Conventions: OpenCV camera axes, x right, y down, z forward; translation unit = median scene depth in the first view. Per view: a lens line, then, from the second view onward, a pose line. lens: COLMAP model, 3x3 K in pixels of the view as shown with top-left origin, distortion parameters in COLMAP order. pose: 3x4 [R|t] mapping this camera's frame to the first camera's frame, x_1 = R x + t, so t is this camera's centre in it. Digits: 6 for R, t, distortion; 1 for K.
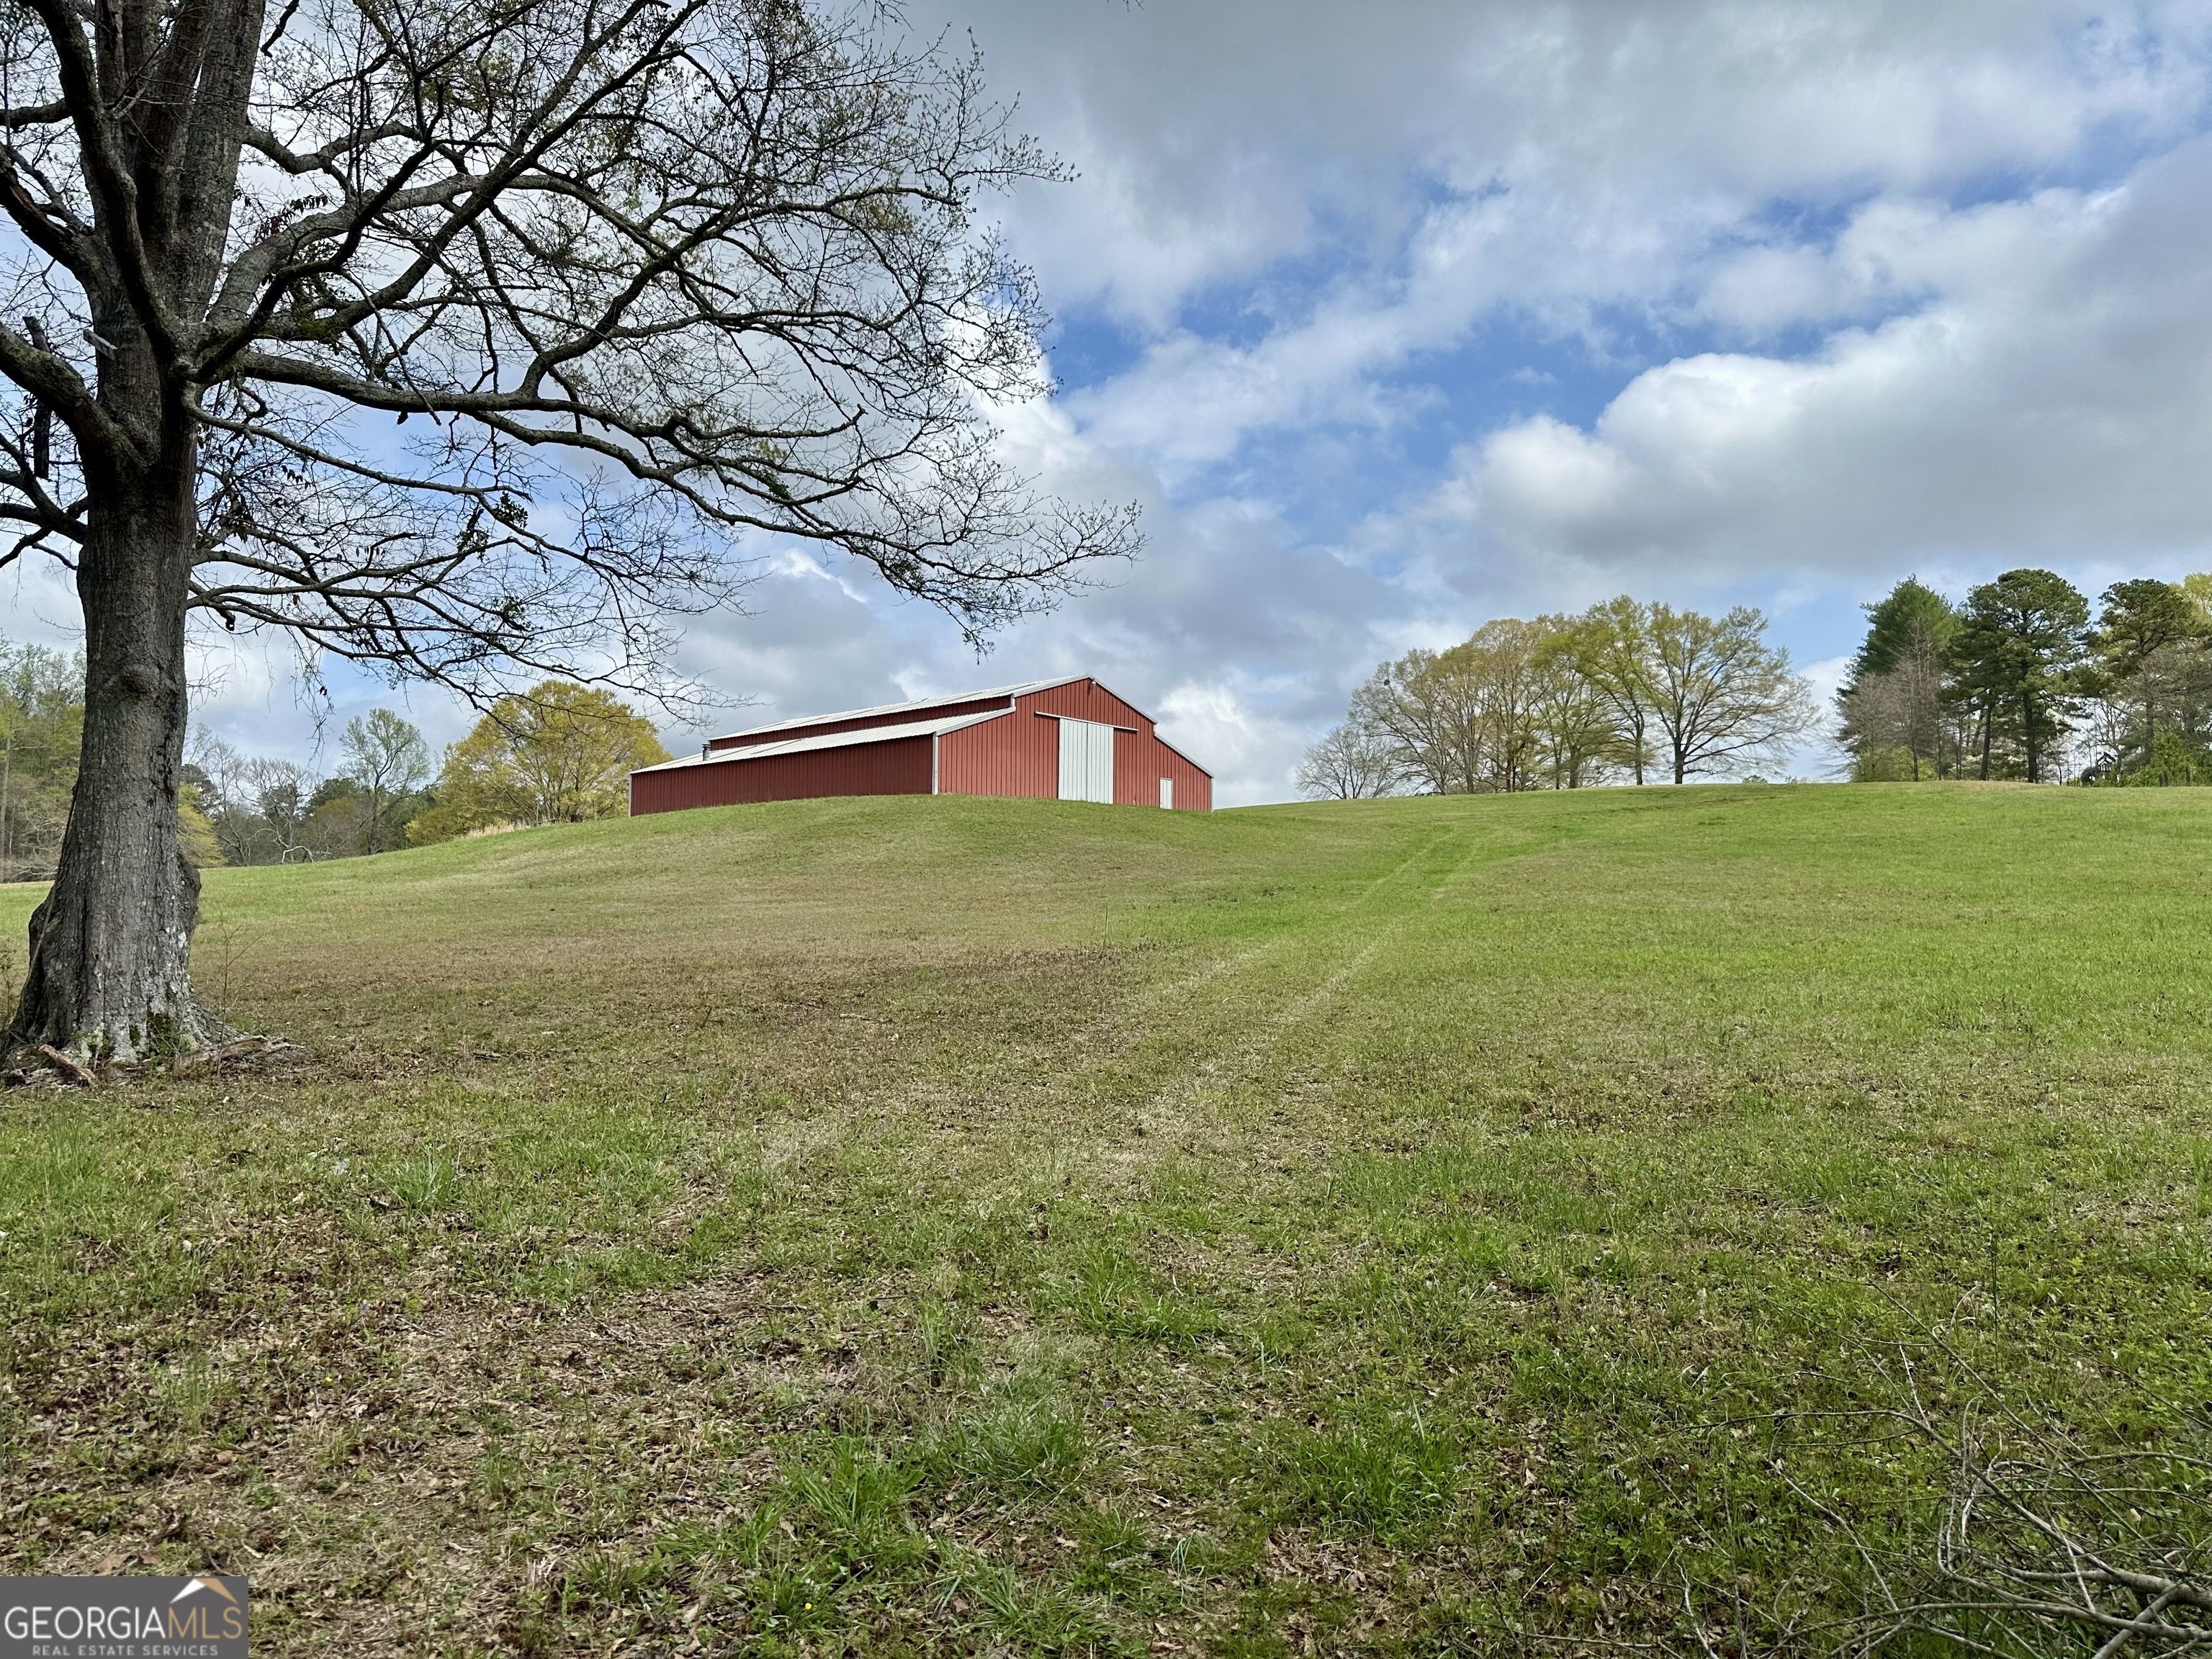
lens RADIAL K [[1533.7, 0, 1106.0], [0, 1533.7, 829.5], [0, 0, 1]] dist [0.166970, -0.199162]
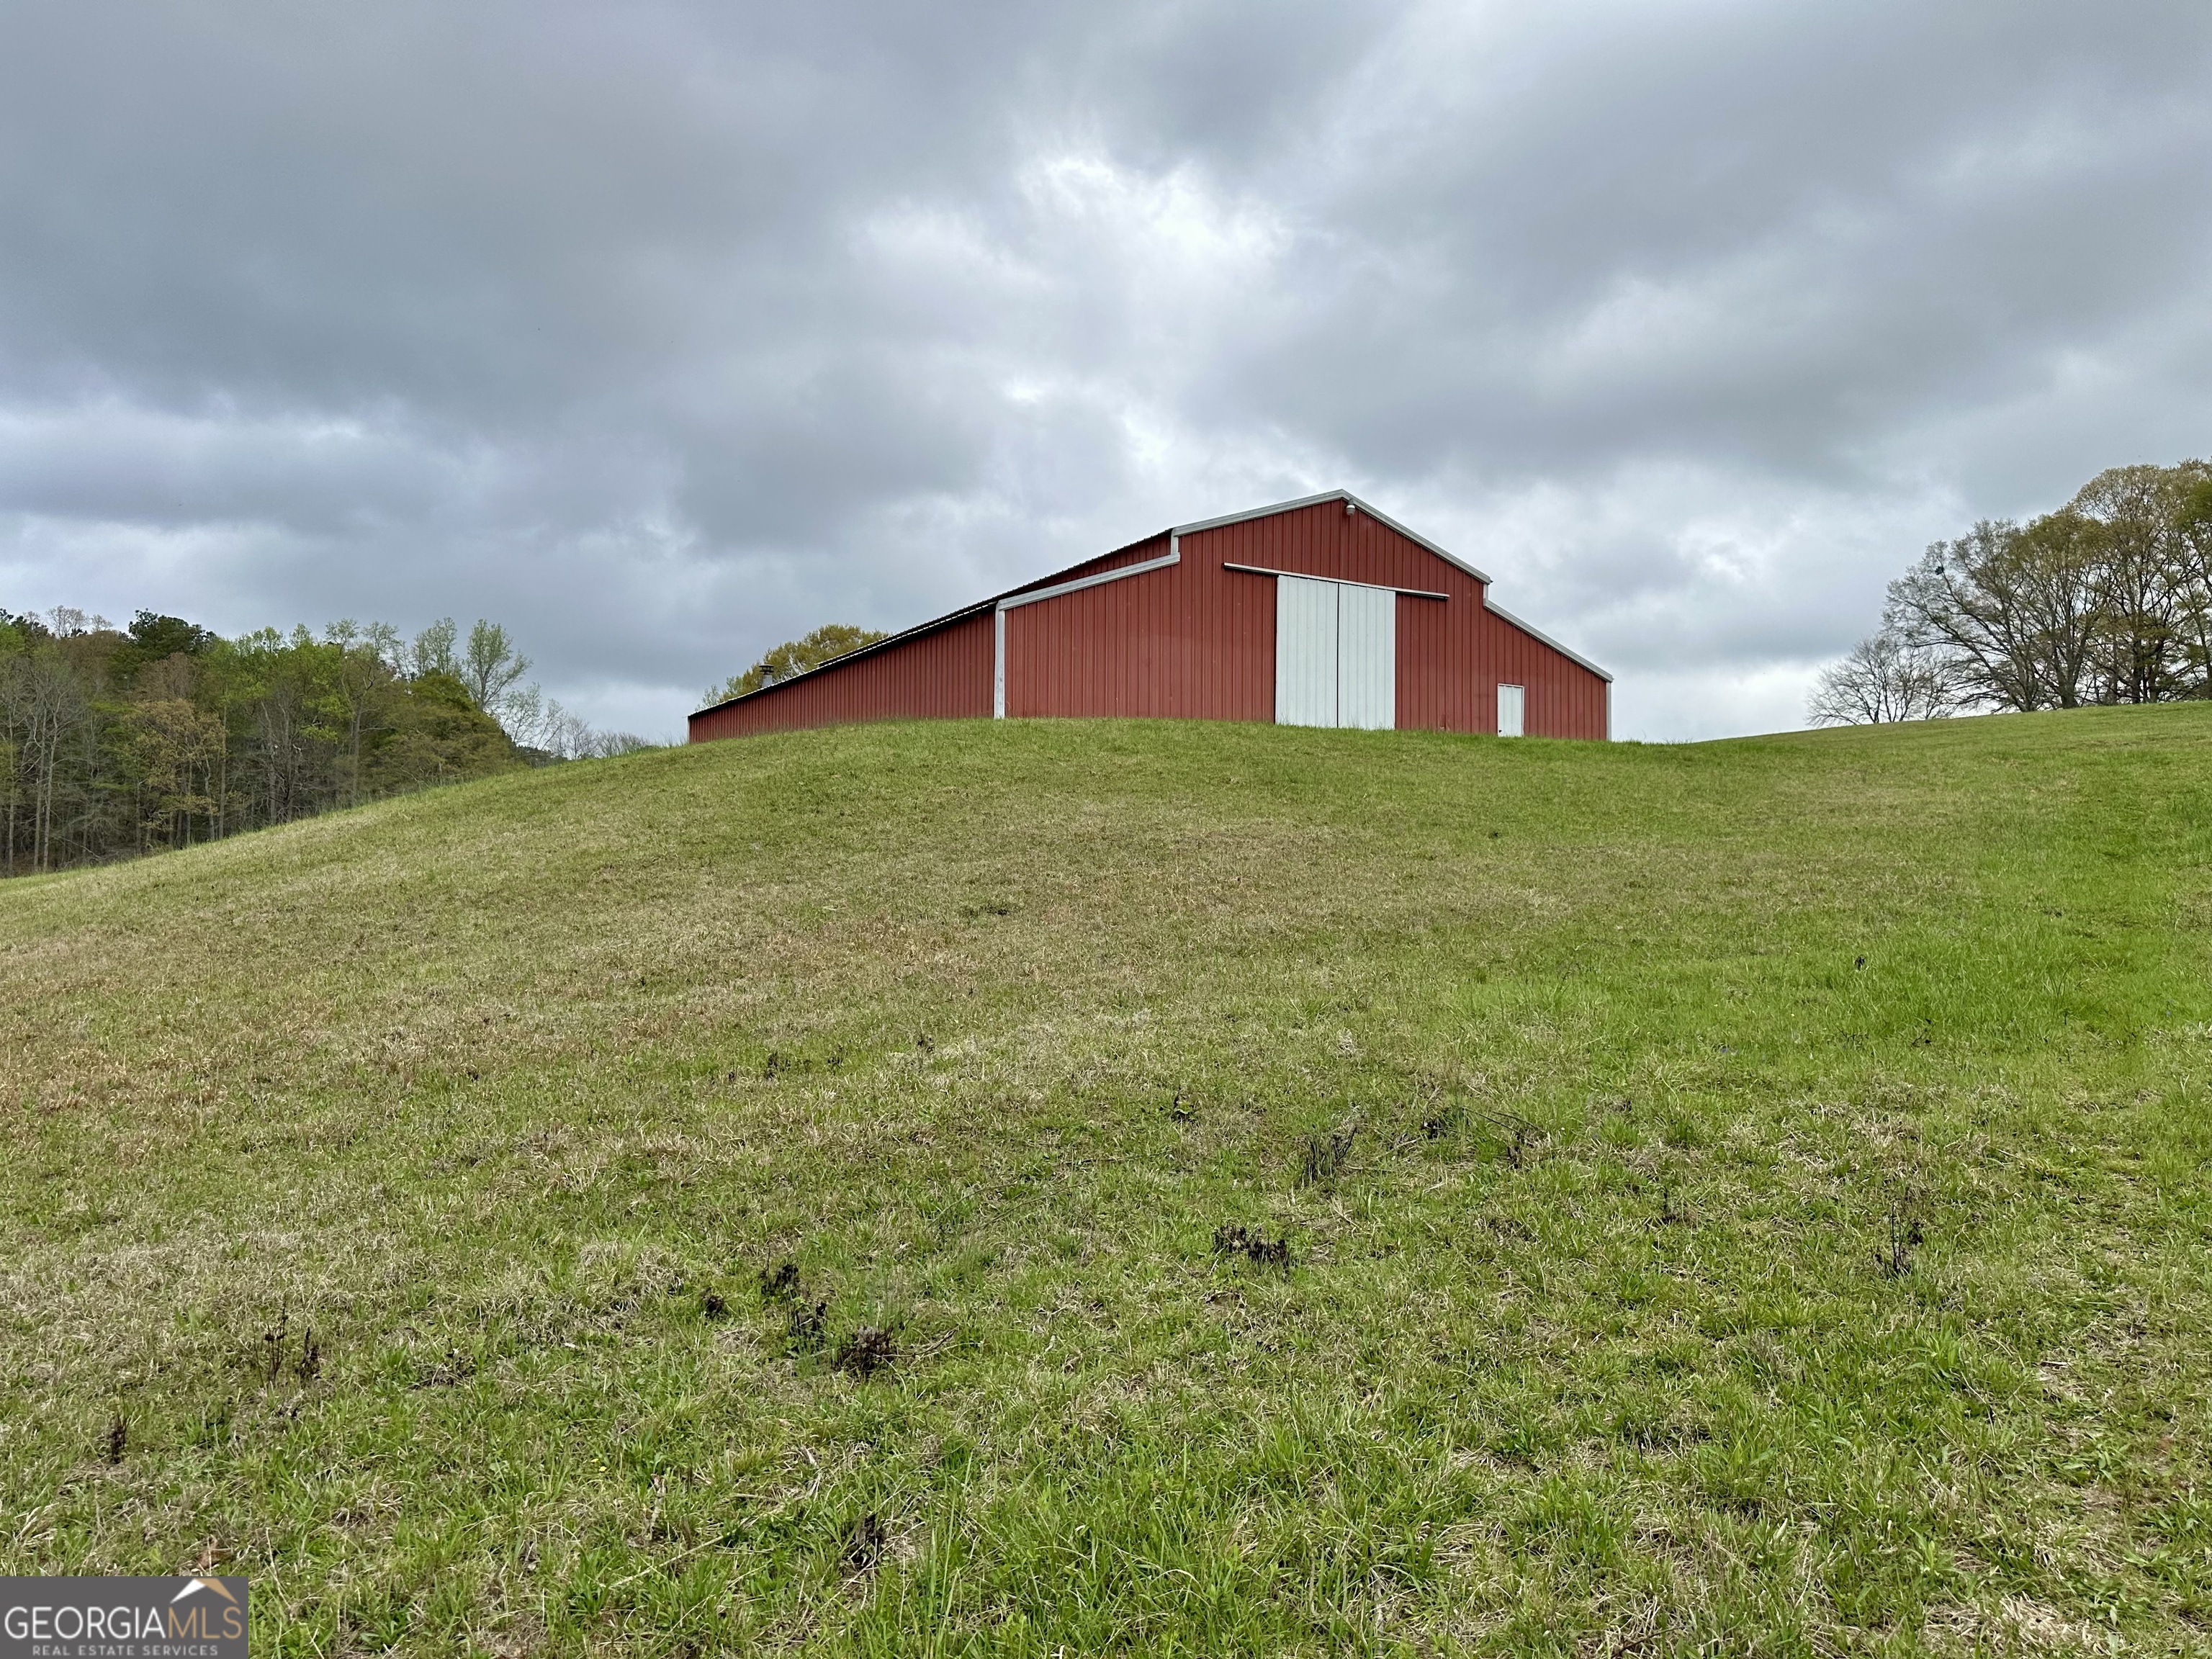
lens RADIAL K [[1533.7, 0, 1106.0], [0, 1533.7, 829.5], [0, 0, 1]] dist [0.166970, -0.199162]
pose [[0.954961, -0.011601, -0.296505, 0.064584], [0.019622, 0.999517, 0.024092, 0.002512], [0.296082, -0.028825, 0.954727, 0.413221]]
